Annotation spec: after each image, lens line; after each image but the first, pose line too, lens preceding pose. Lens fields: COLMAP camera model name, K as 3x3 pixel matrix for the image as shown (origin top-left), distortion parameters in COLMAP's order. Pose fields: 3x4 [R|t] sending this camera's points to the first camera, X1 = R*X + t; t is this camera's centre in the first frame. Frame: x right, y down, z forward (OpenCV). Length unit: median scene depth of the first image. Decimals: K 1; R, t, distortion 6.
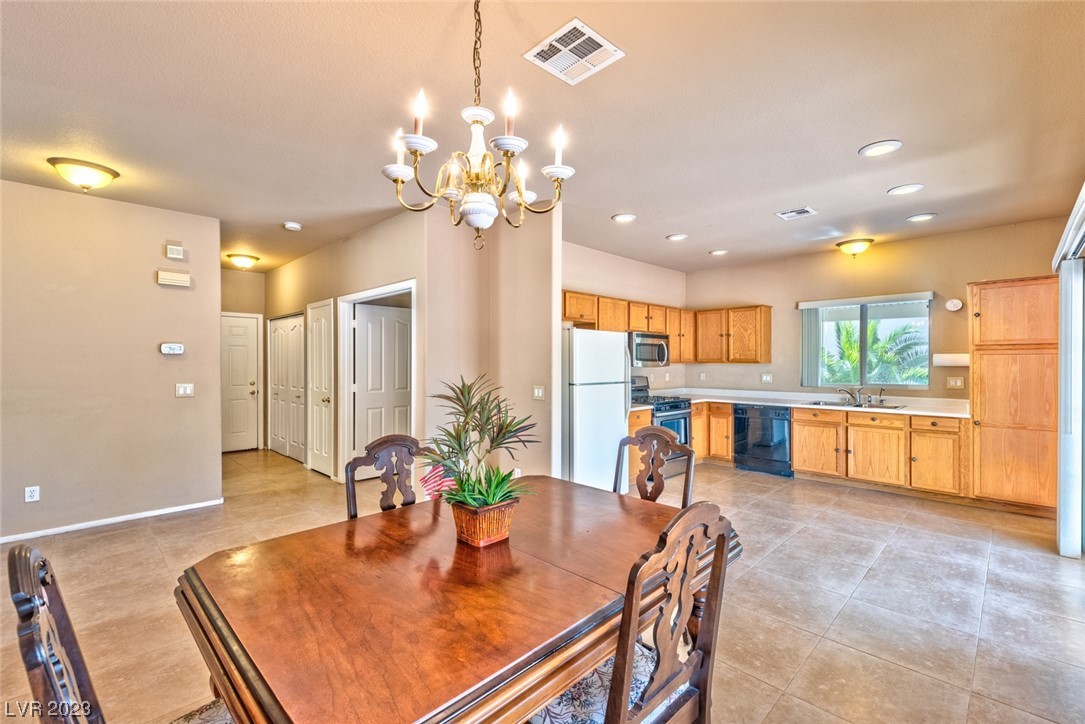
lens RADIAL K [[365.8, 0, 541.6], [0, 365.8, 363.0], [0, 0, 1]] dist [-0.003104, -0.000122]
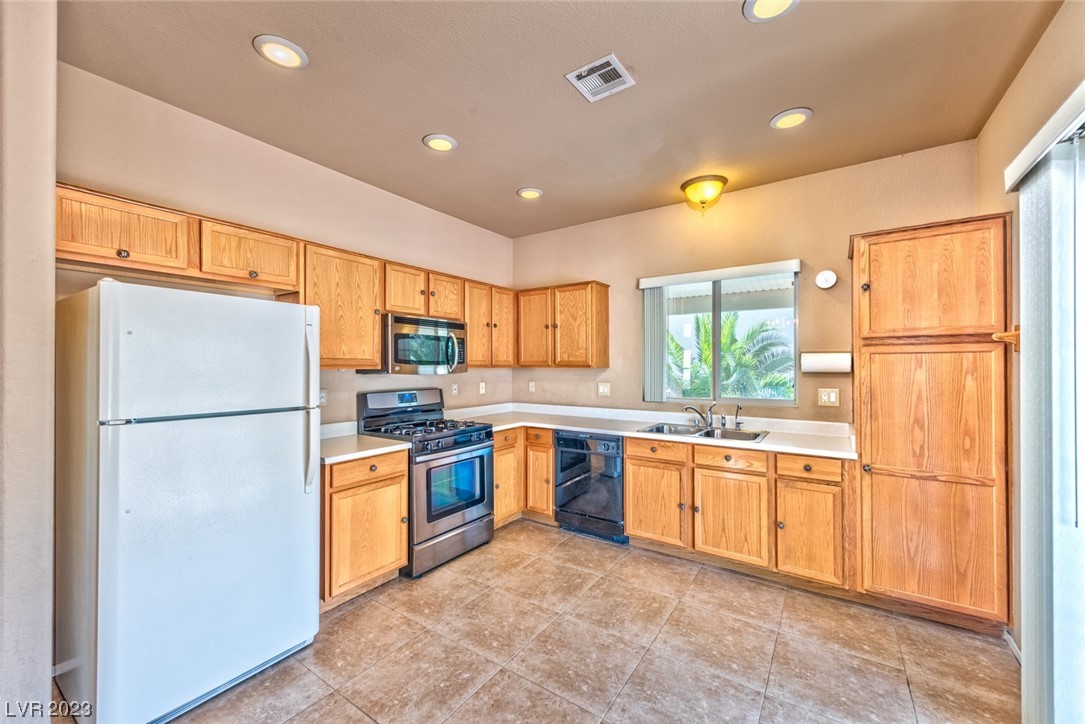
lens RADIAL K [[425.1, 0, 542.7], [0, 425.1, 363.3], [0, 0, 1]] dist [0.002379, -0.000451]
pose [[0.951264, 0.001672, 0.308372, 0.311930], [0.001083, 0.999961, -0.008765, -0.000849], [-0.308374, 0.008672, 0.951226, 0.327170]]
